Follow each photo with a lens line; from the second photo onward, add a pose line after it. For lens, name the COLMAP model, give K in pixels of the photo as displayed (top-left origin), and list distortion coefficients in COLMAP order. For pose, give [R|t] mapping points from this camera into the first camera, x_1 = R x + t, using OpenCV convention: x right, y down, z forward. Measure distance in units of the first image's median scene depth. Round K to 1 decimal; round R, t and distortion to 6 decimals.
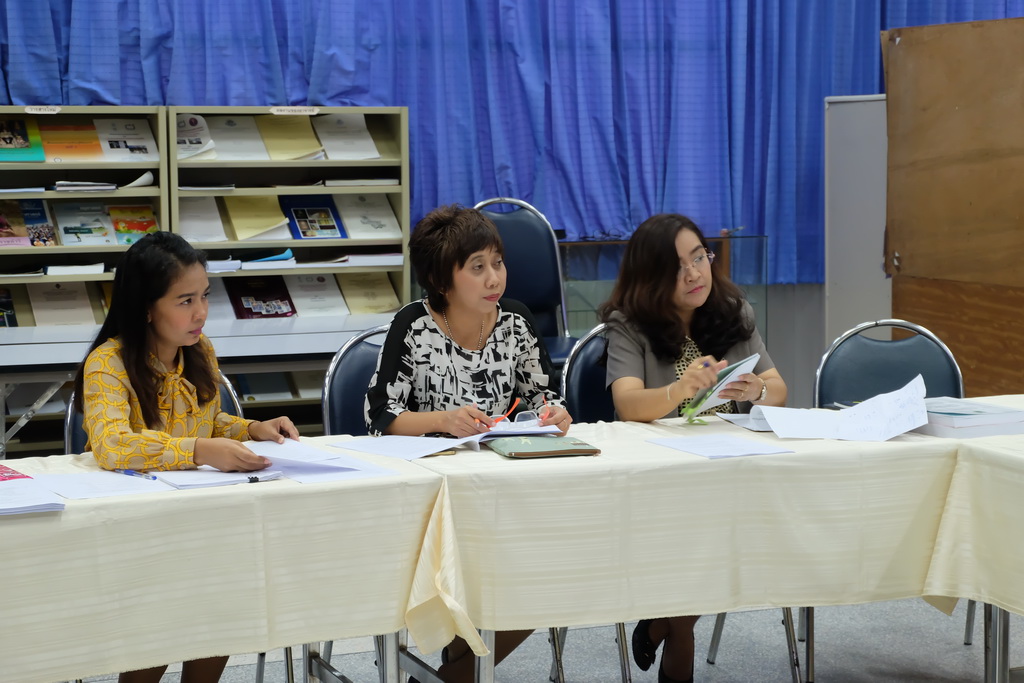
lens RADIAL K [[2157.2, 0, 515.4], [0, 2157.2, 344.8], [0, 0, 1]] dist [0.072081, 0.000000]
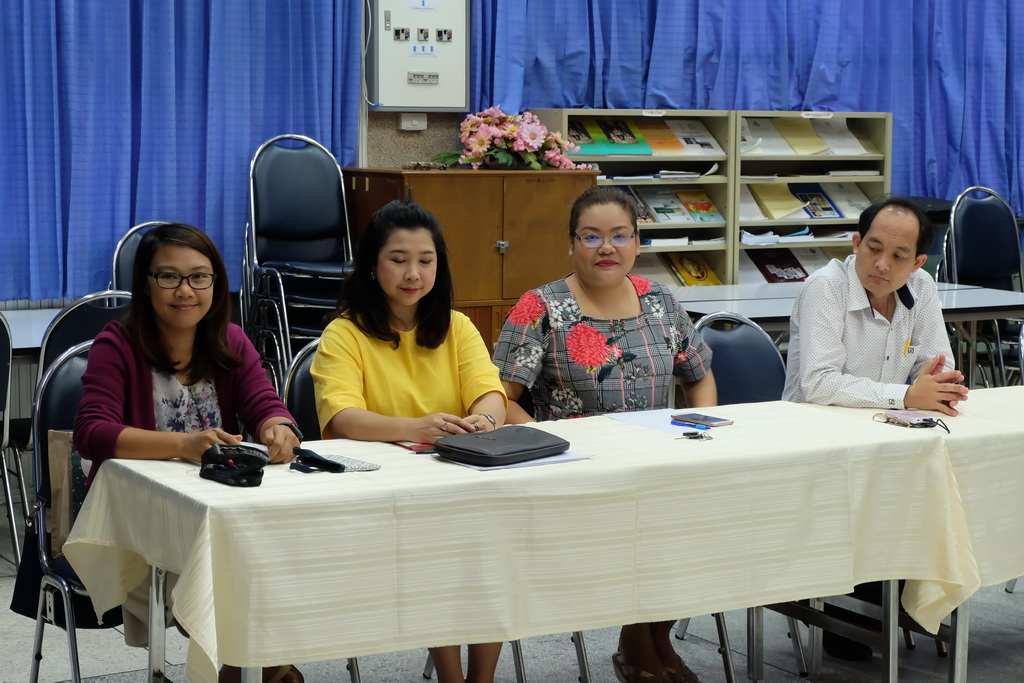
lens RADIAL K [[2038.2, 0, 510.8], [0, 2038.2, 335.3], [0, 0, 1]] dist [0.038792, 0.000000]
pose [[0.989356, 0.000153, 0.145518, -0.439798], [-0.001619, 0.999949, 0.009957, 0.006788], [-0.145510, -0.010087, 0.989305, -0.134611]]
